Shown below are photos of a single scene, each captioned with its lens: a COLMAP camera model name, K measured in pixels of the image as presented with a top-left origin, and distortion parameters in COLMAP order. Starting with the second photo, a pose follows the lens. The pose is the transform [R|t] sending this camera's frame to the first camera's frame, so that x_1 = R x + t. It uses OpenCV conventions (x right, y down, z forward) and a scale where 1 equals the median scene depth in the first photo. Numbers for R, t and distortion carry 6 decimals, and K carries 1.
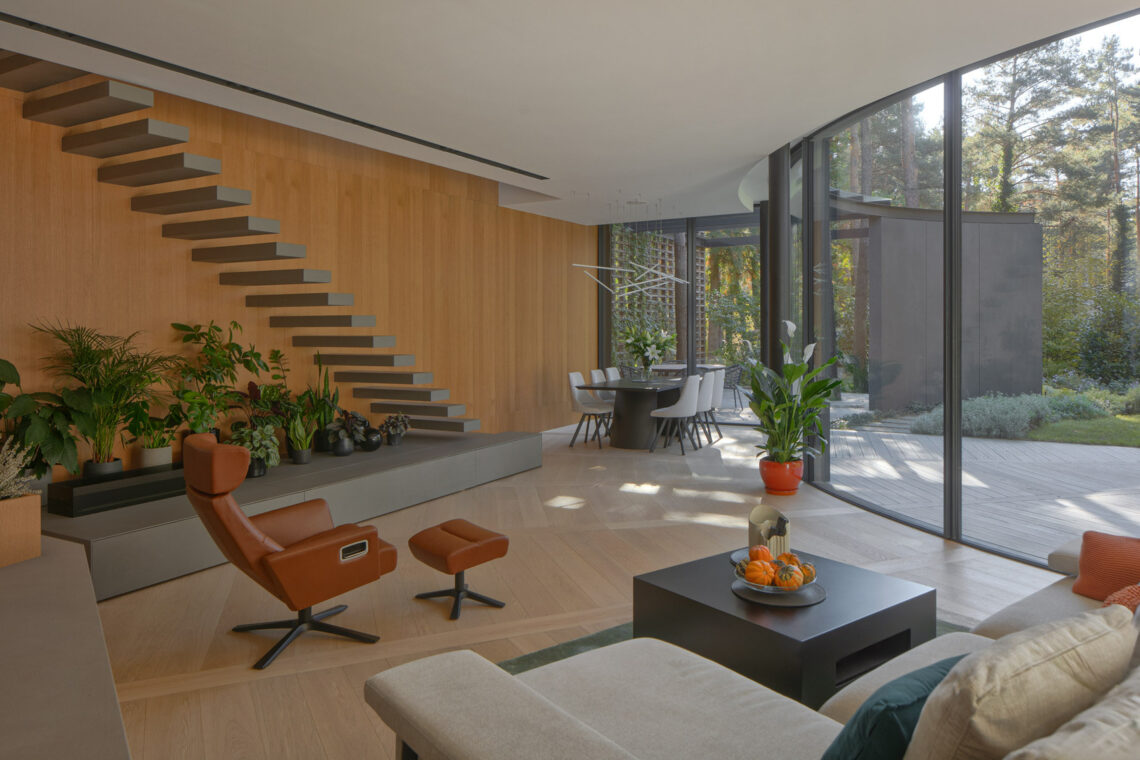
lens RADIAL K [[800.0, 0, 564.5], [0, 800.0, 325.2], [0, 0, 1]] dist [0.009436, 0.003911]
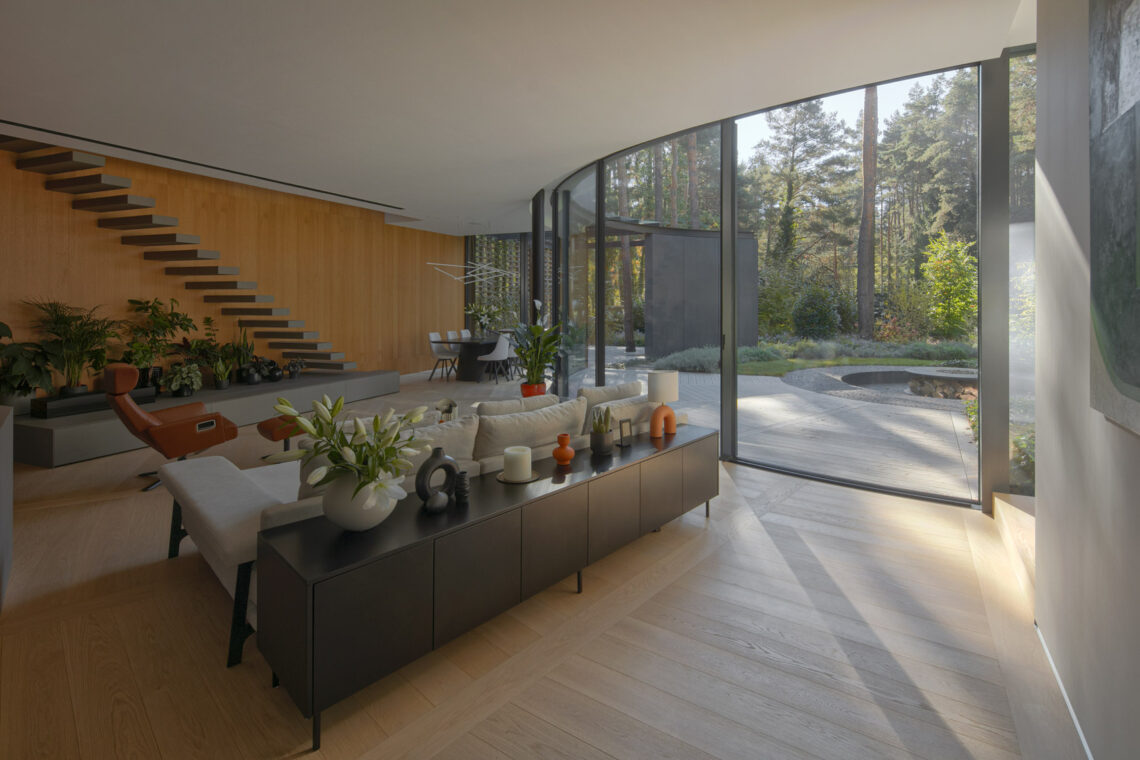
lens RADIAL K [[590.0, 0, 577.3], [0, 590.0, 303.5], [0, 0, 1]] dist [0.019006, -0.000942]
pose [[0.993238, 0.002908, 0.116059, 0.216425], [-0.003073, 0.999995, 0.001245, 0.000833], [-0.116054, -0.001593, 0.993242, -0.225768]]
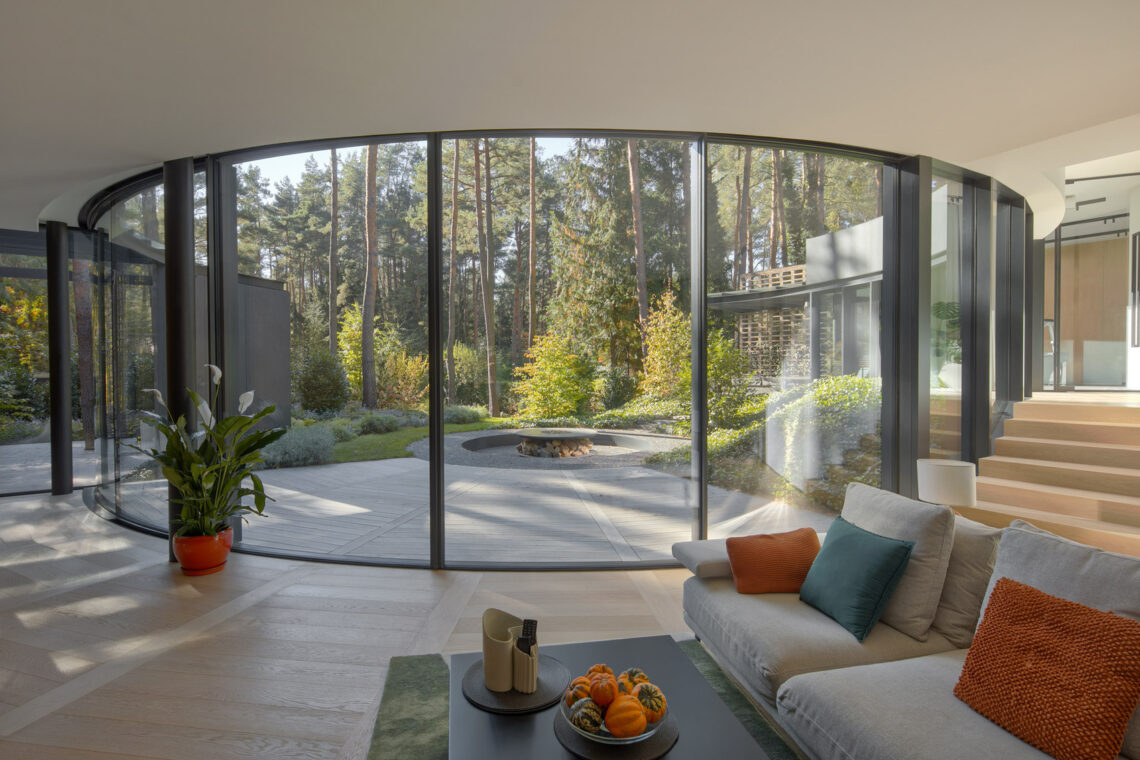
lens RADIAL K [[590.0, 0, 569.7], [0, 590.0, 378.3], [0, 0, 1]] dist [0.019006, -0.000942]
pose [[0.440869, -0.012646, 0.897482, -0.115270], [0.003133, 0.999916, 0.012550, 0.001630], [-0.897566, -0.002722, 0.440872, 0.375863]]
